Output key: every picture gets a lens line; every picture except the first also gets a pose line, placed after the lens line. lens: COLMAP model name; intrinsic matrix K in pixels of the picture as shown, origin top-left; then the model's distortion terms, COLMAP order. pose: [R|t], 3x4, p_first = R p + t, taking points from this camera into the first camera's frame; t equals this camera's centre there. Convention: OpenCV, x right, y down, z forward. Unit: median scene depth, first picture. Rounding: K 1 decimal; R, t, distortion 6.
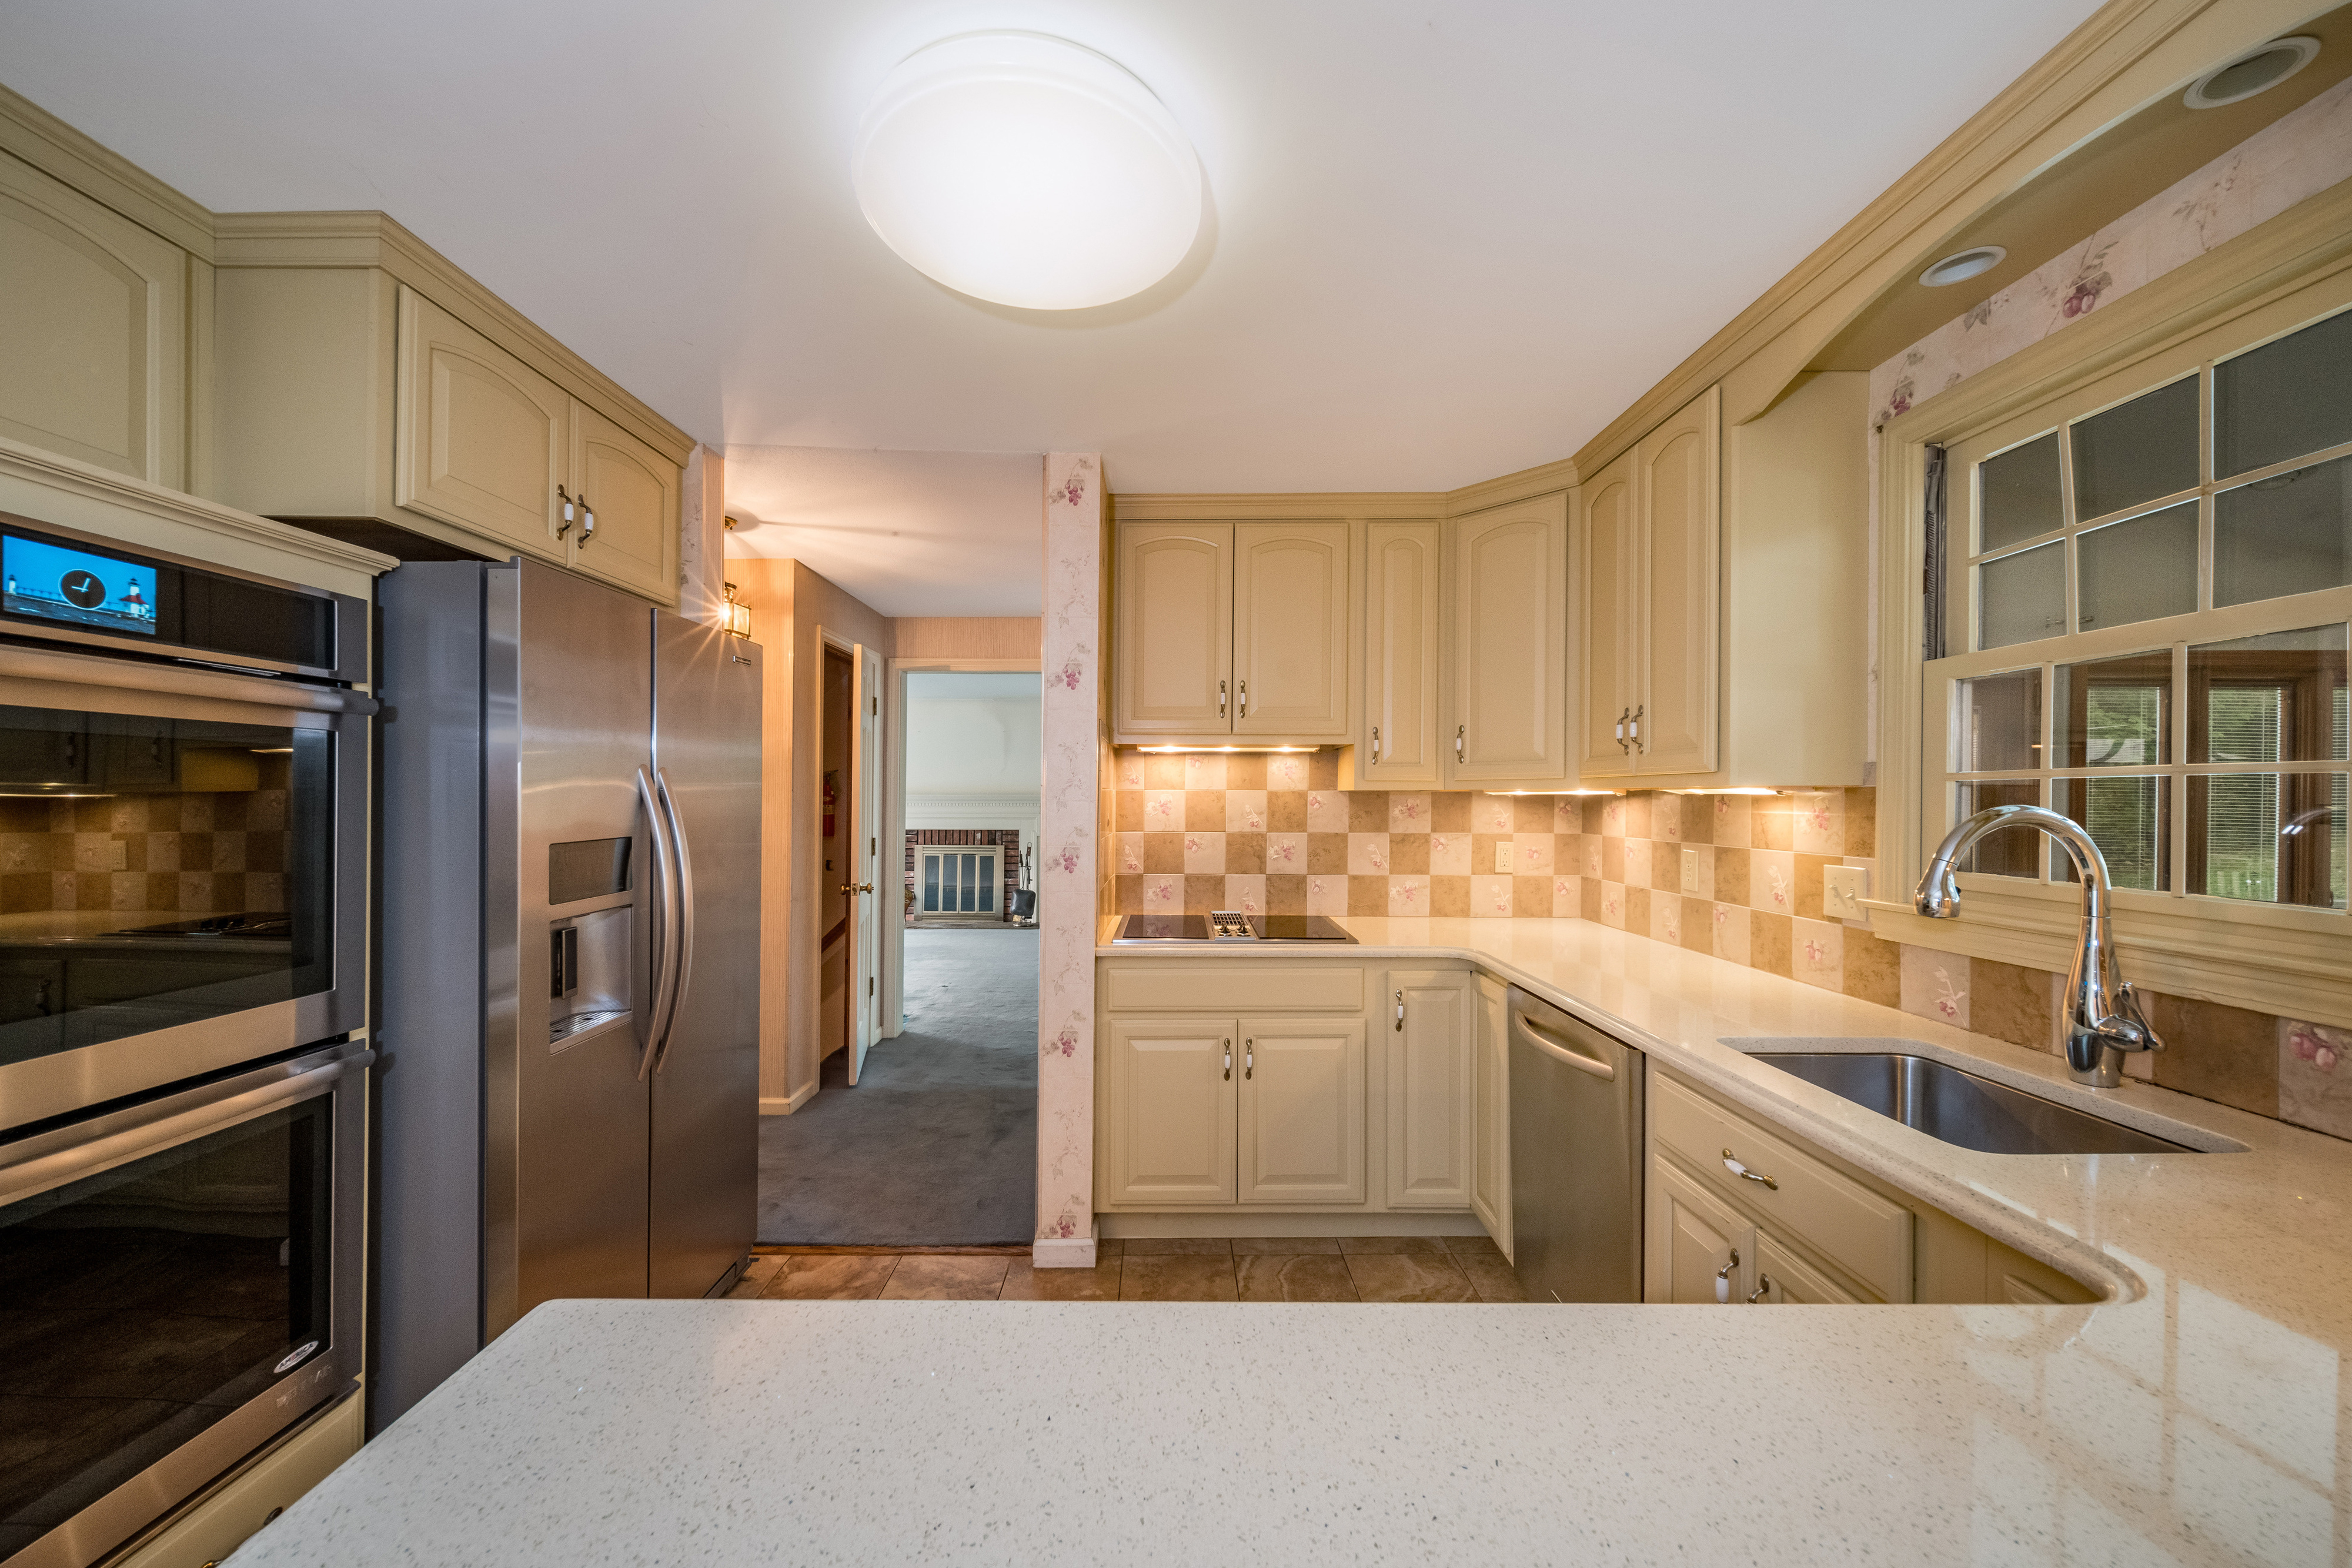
lens RADIAL K [[878.5, 0, 1166.7], [0, 878.5, 806.5], [0, 0, 1]] dist [0.006285, -0.002309]
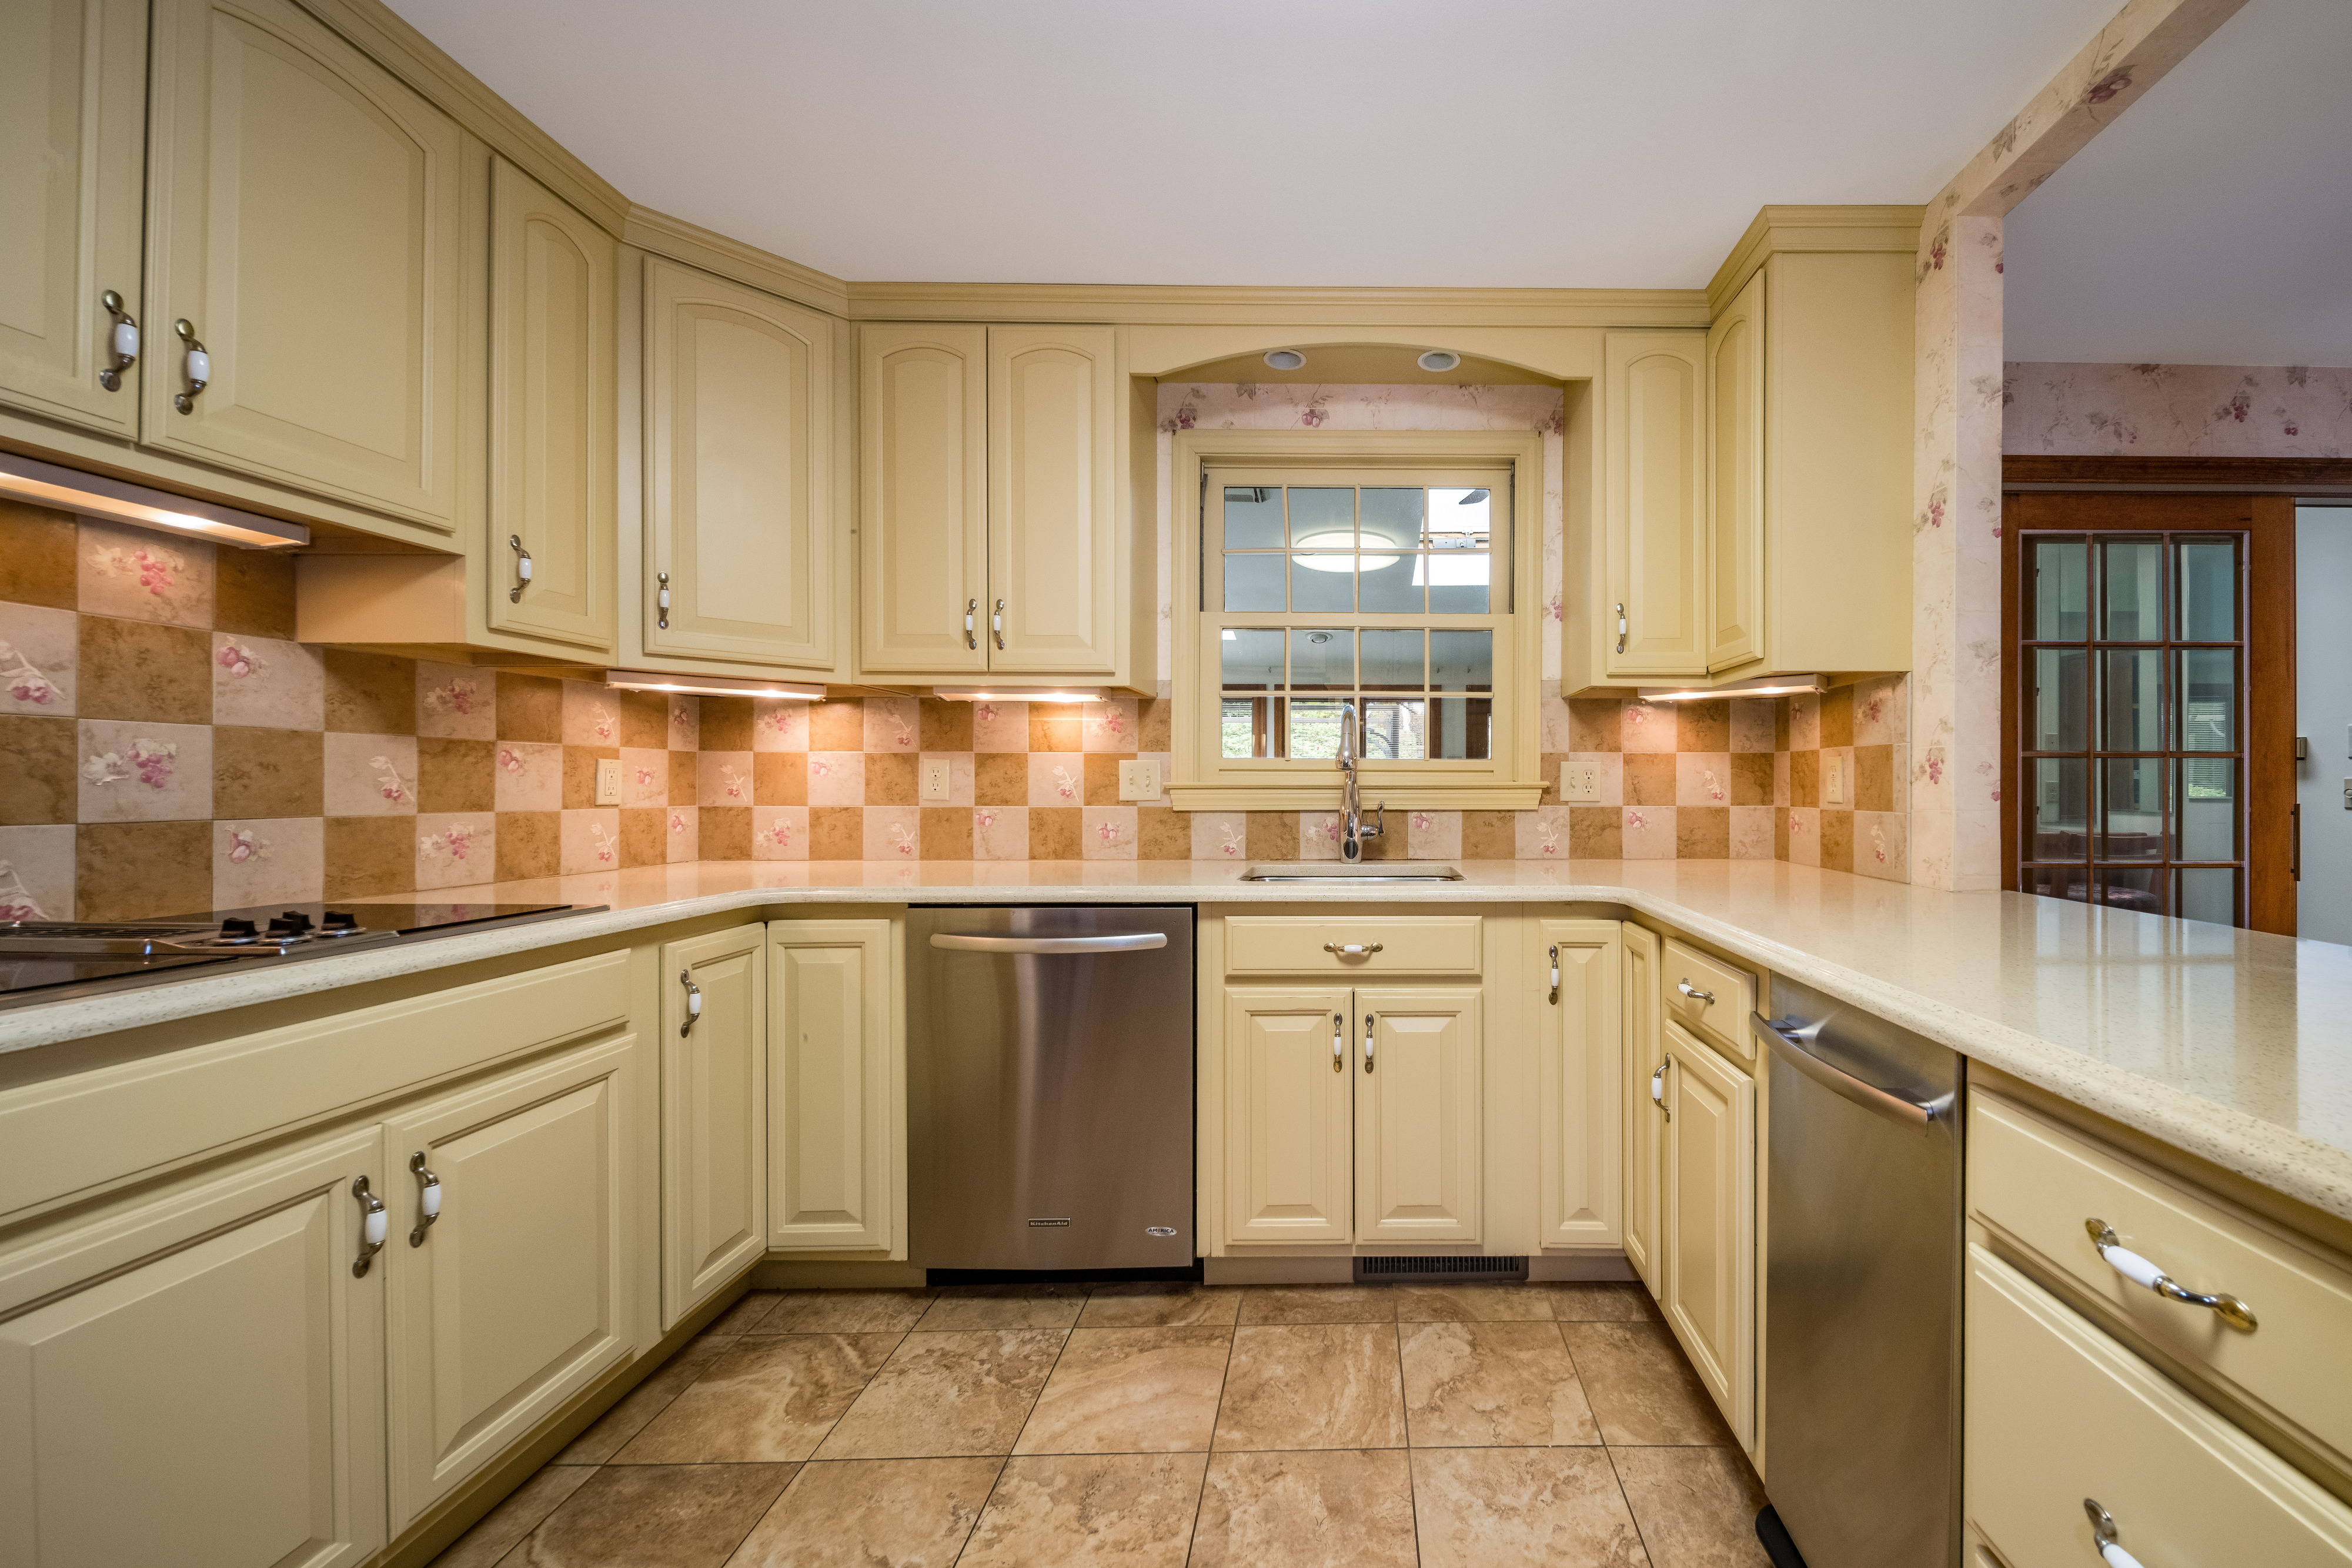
lens RADIAL K [[878.5, 0, 1321.1], [0, 878.5, 785.1], [0, 0, 1]] dist [0.006285, -0.002309]
pose [[-0.021862, 0.009040, 0.999720, -0.310751], [0.010875, 0.999902, -0.008804, 0.072993], [-0.999702, 0.010679, -0.021958, 0.470406]]
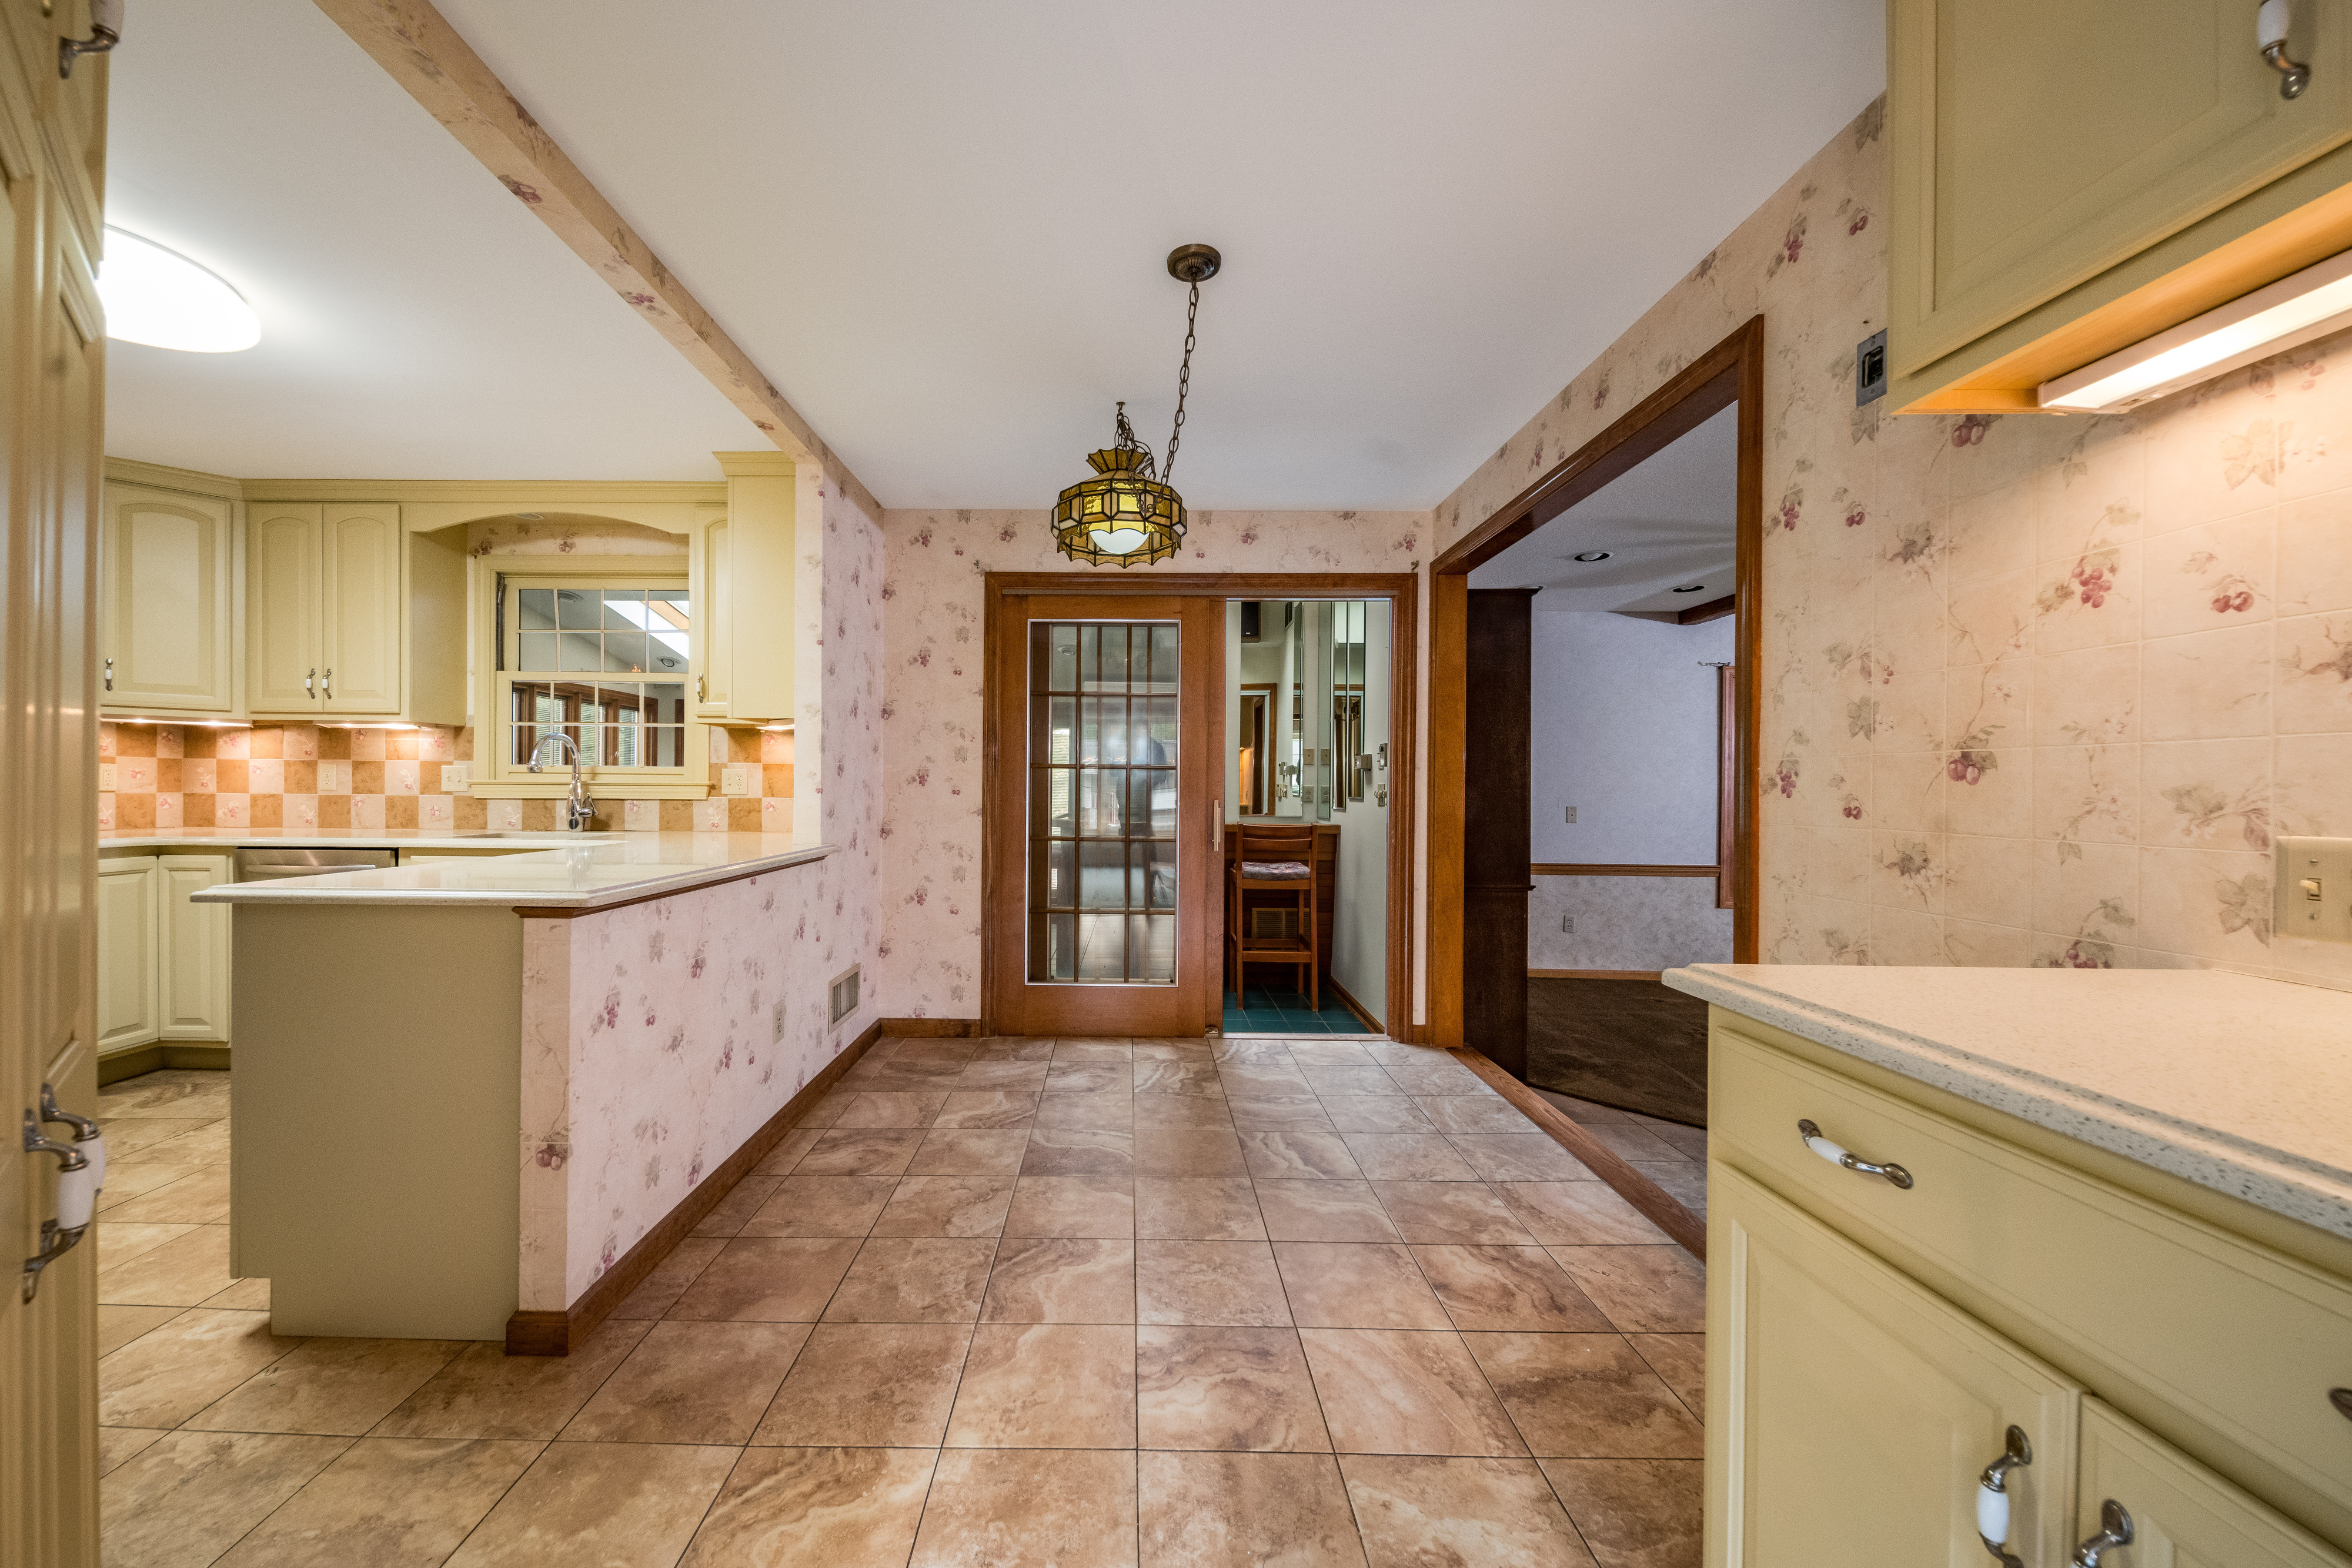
lens RADIAL K [[900.9, 0, 1161.8], [0, 900.9, 796.7], [0, 0, 1]] dist [-0.006447, -0.000613]
pose [[0.002649, -0.003217, 0.999991, -0.778033], [0.003064, 0.999990, 0.003209, 0.084290], [-0.999992, 0.003055, 0.002658, -0.377027]]
